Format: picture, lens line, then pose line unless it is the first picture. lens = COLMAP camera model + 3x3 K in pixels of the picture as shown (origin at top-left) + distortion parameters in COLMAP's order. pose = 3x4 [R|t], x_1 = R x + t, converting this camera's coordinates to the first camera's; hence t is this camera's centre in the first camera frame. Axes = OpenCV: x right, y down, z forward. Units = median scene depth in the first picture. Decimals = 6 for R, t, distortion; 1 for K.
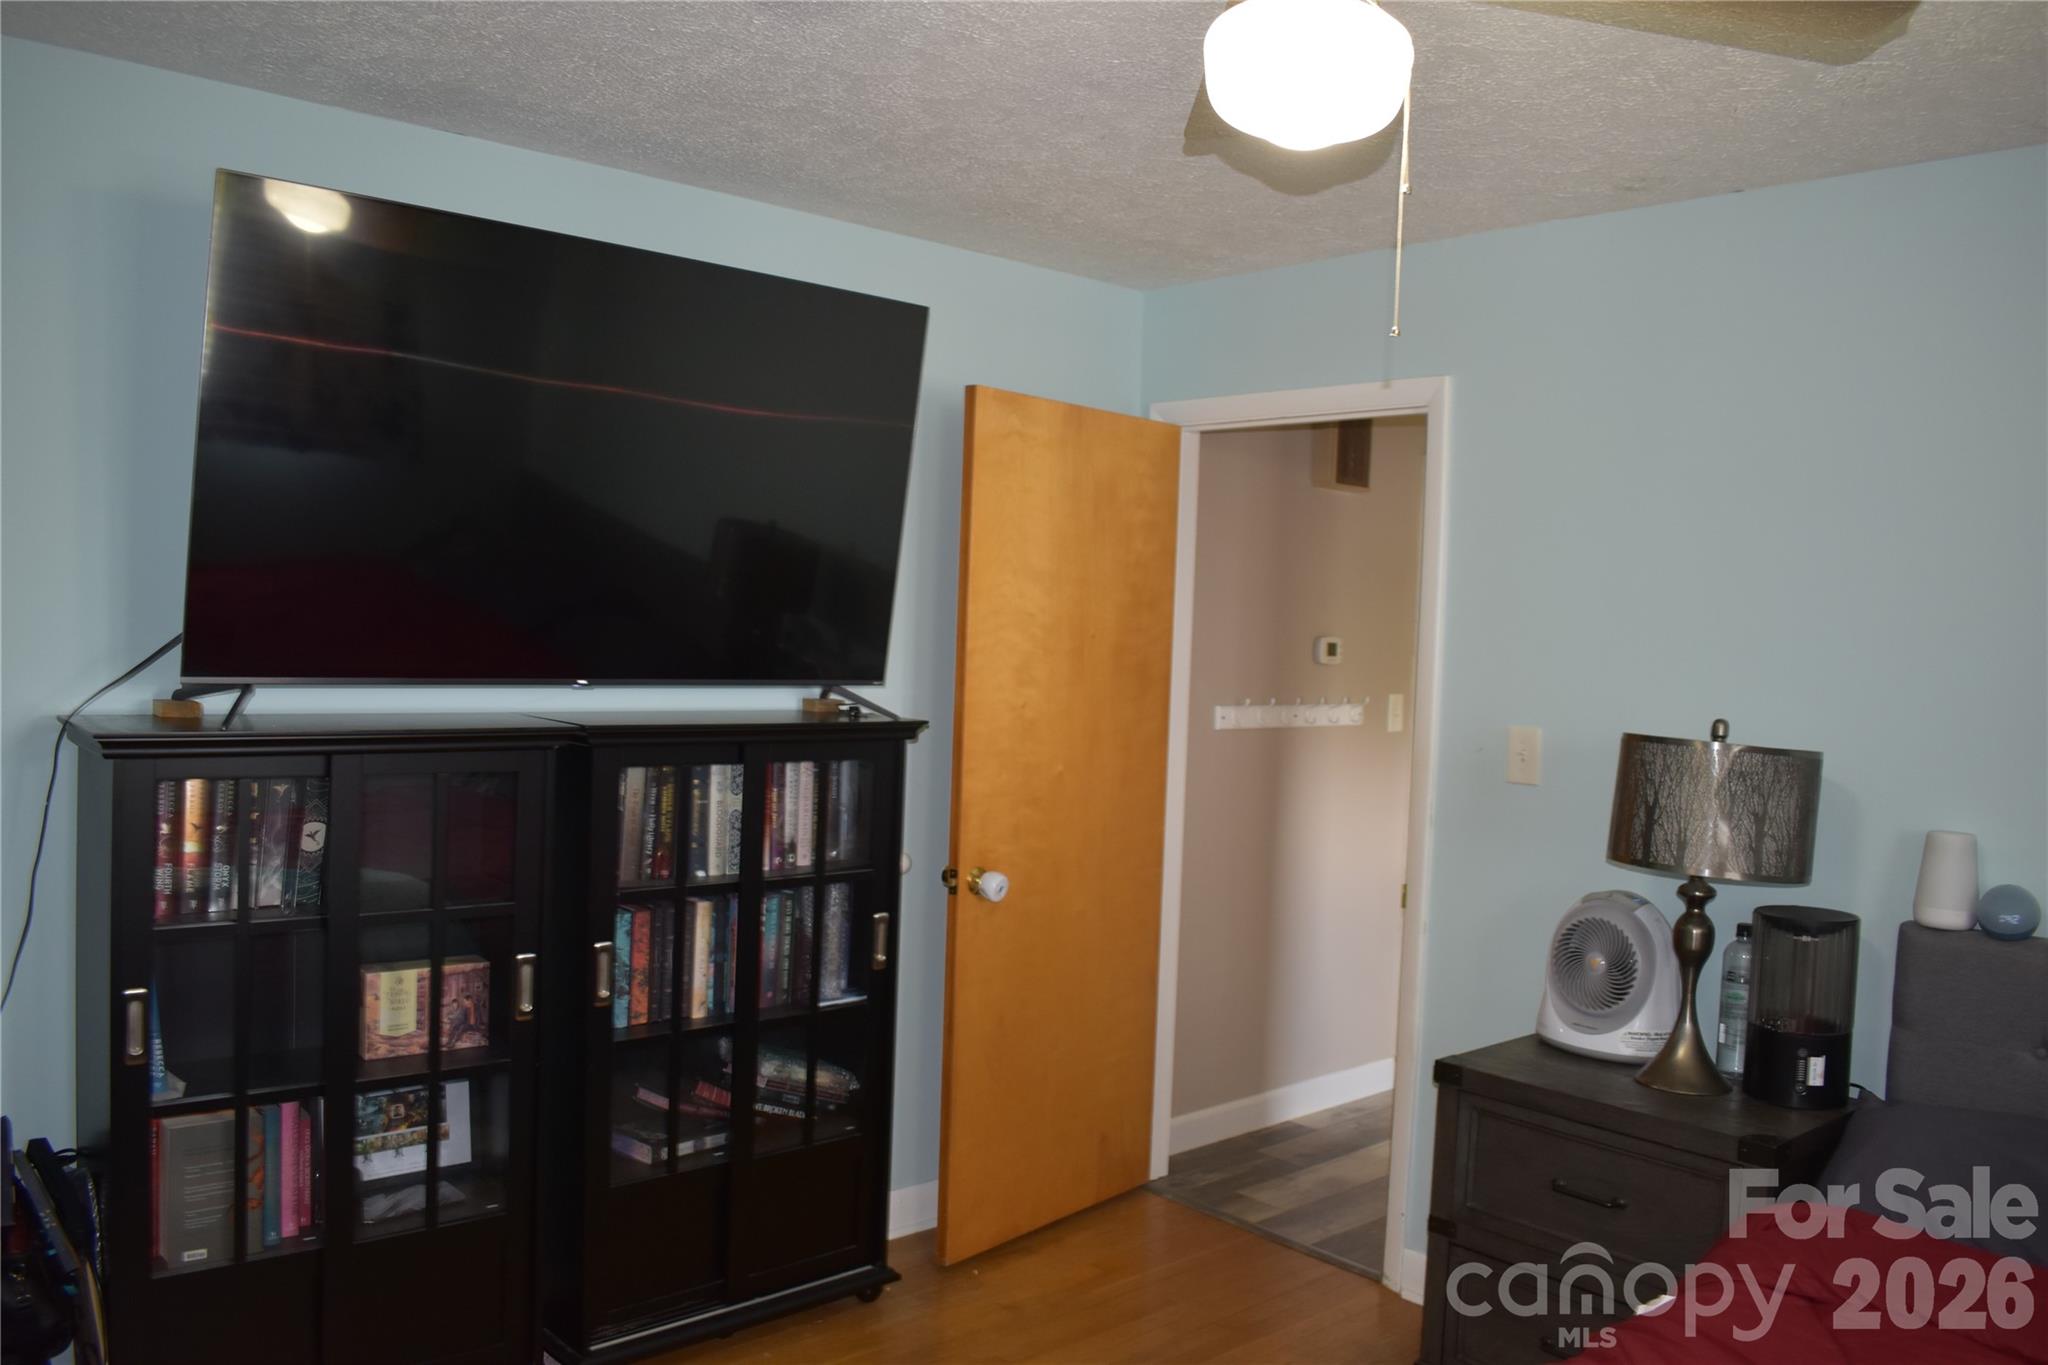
lens RADIAL K [[1591.9, 0, 1028.2], [0, 1591.9, 685.2], [0, 0, 1]] dist [-0.098363, 0.020830]
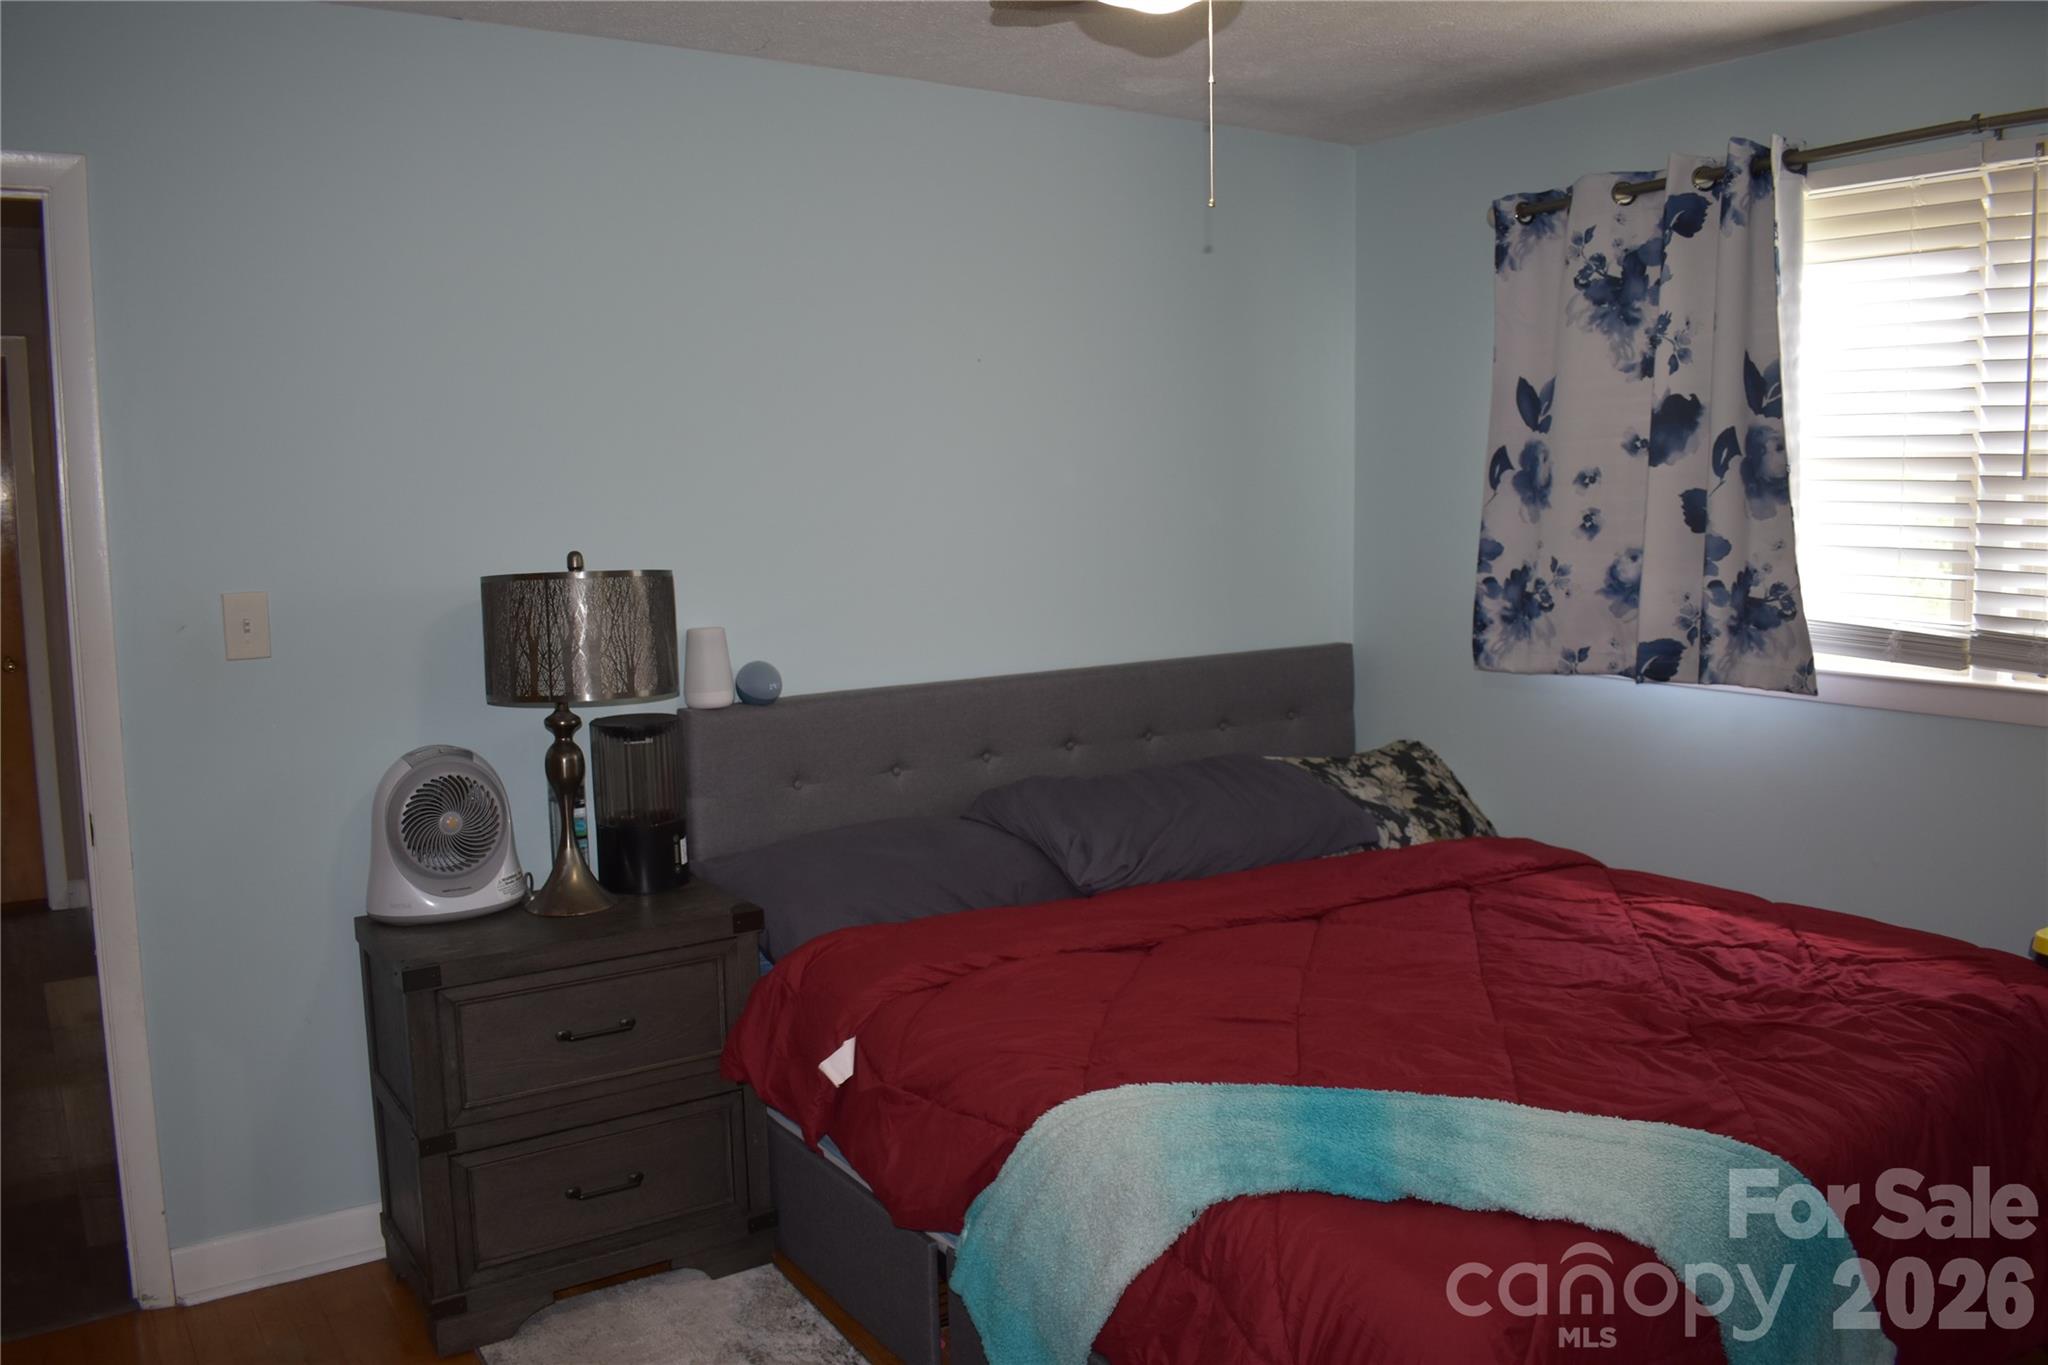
lens RADIAL K [[1591.9, 0, 1016.2], [0, 1591.9, 680.1], [0, 0, 1]] dist [-0.098363, 0.020830]
pose [[0.133965, -0.160850, 0.977845, -0.547665], [0.059478, 0.986266, 0.154086, -0.037284], [-0.989200, 0.037518, 0.141692, 0.557050]]
